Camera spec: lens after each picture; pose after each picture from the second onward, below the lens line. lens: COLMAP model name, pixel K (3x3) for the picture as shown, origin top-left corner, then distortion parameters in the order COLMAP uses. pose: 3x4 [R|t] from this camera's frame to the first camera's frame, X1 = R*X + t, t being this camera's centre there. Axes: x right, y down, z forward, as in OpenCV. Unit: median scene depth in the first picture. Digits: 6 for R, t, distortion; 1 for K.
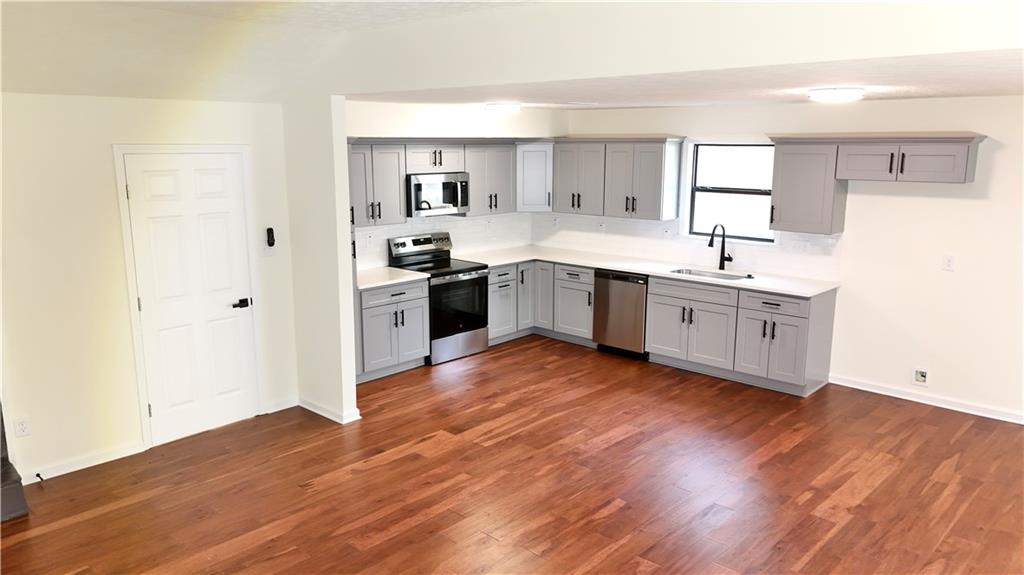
lens RADIAL K [[755.8, 0, 509.7], [0, 755.8, 289.0], [0, 0, 1]] dist [0.087404, -0.091205]
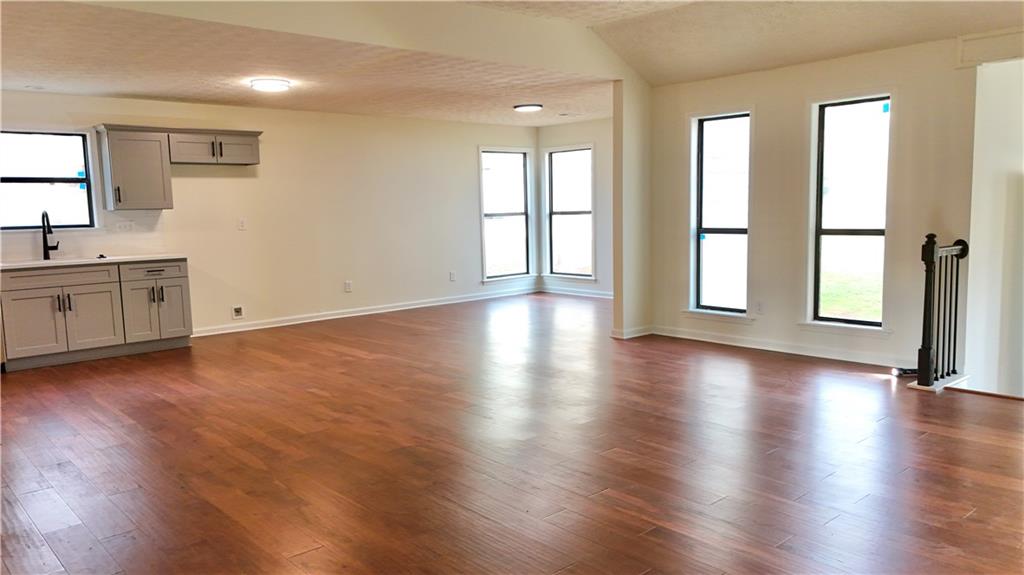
lens RADIAL K [[755.8, 0, 509.7], [0, 755.8, 289.0], [0, 0, 1]] dist [0.087404, -0.091205]
pose [[0.097493, -0.111572, 0.988963, -0.656922], [0.220303, 0.971465, 0.087880, 0.055454], [-0.970547, 0.209304, 0.119290, 0.331726]]
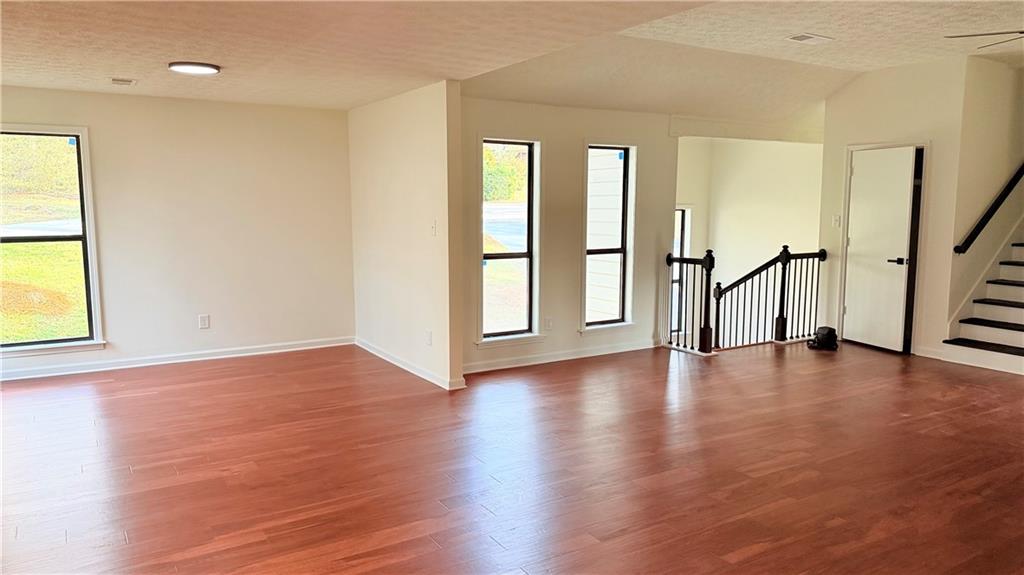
lens RADIAL K [[716.5, 0, 512.0], [0, 716.5, 287.5], [0, 0, 1]] dist [0.143589, -0.254951]
pose [[-0.964927, -0.030637, 0.260726, 0.111556], [0.052386, 0.950720, 0.305593, -0.117174], [-0.257240, 0.308533, -0.915770, 1.036514]]
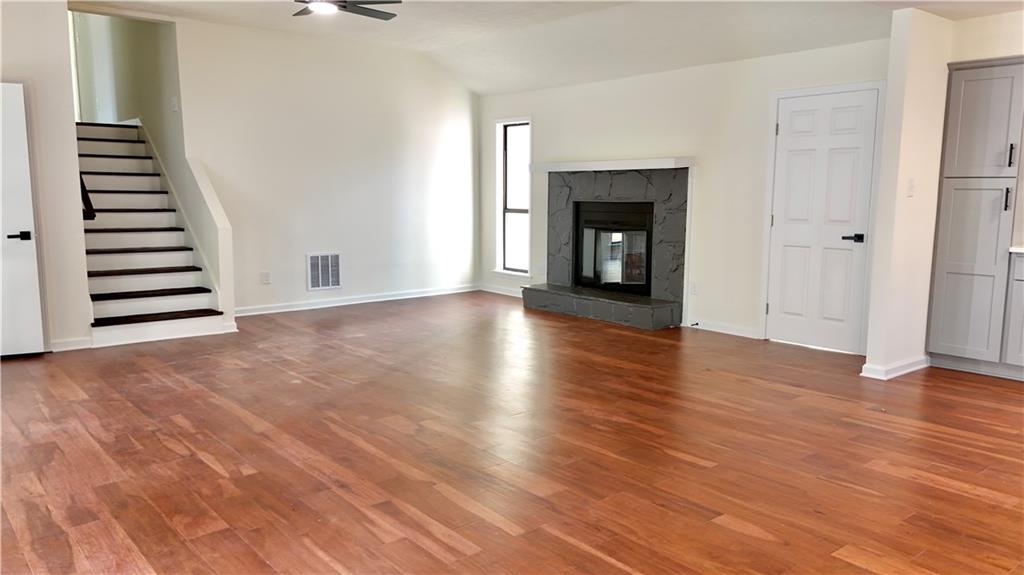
lens RADIAL K [[755.8, 0, 509.7], [0, 755.8, 289.0], [0, 0, 1]] dist [0.087404, -0.091205]
pose [[-0.130252, 0.130666, -0.982833, 0.598886], [-0.197966, 0.967890, 0.154915, 0.014600], [0.971516, 0.214745, -0.100202, 0.544417]]
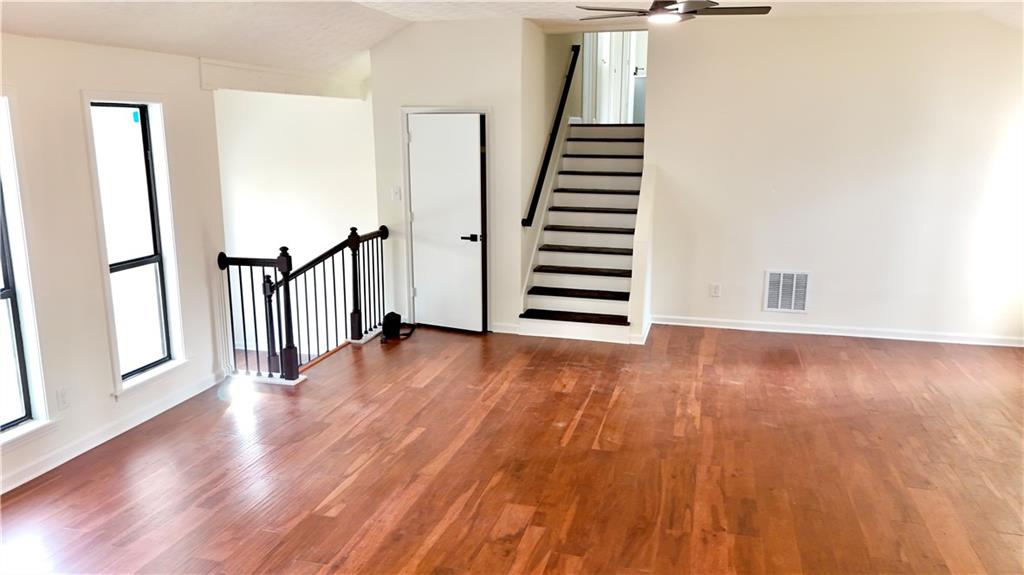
lens RADIAL K [[755.8, 0, 509.7], [0, 755.8, 289.0], [0, 0, 1]] dist [0.087404, -0.091205]
pose [[-0.885699, 0.098696, -0.453647, 0.269605], [-0.090911, 0.921354, 0.377945, -0.128940], [0.455271, 0.375988, -0.807070, 0.797758]]
